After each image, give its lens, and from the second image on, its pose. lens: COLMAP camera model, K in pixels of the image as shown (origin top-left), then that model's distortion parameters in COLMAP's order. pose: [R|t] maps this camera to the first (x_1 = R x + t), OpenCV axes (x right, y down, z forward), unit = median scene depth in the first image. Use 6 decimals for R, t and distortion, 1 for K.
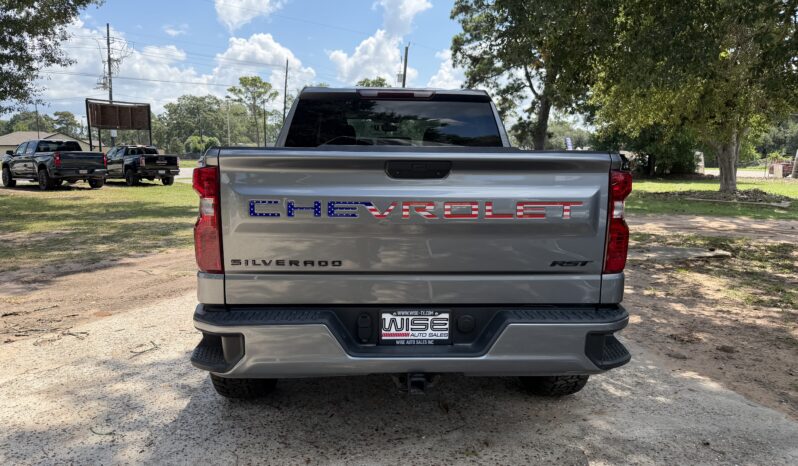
lens RADIAL K [[561.1, 0, 398.4], [0, 561.1, 232.8], [0, 0, 1]] dist [0.050099, -0.066198]
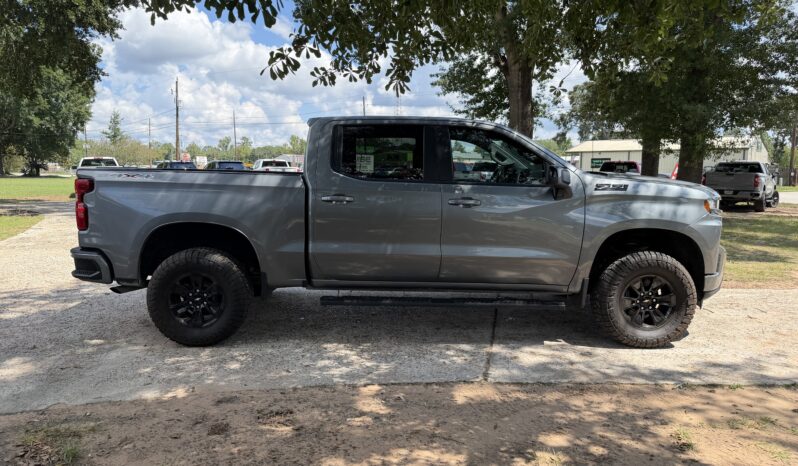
lens RADIAL K [[561.1, 0, 400.8], [0, 561.1, 230.3], [0, 0, 1]] dist [0.050099, -0.066198]
pose [[-0.042274, 0.101525, -0.993934, 1.288526], [-0.148861, 0.983080, 0.106747, -0.168884], [0.987954, 0.152471, -0.026445, 1.214386]]
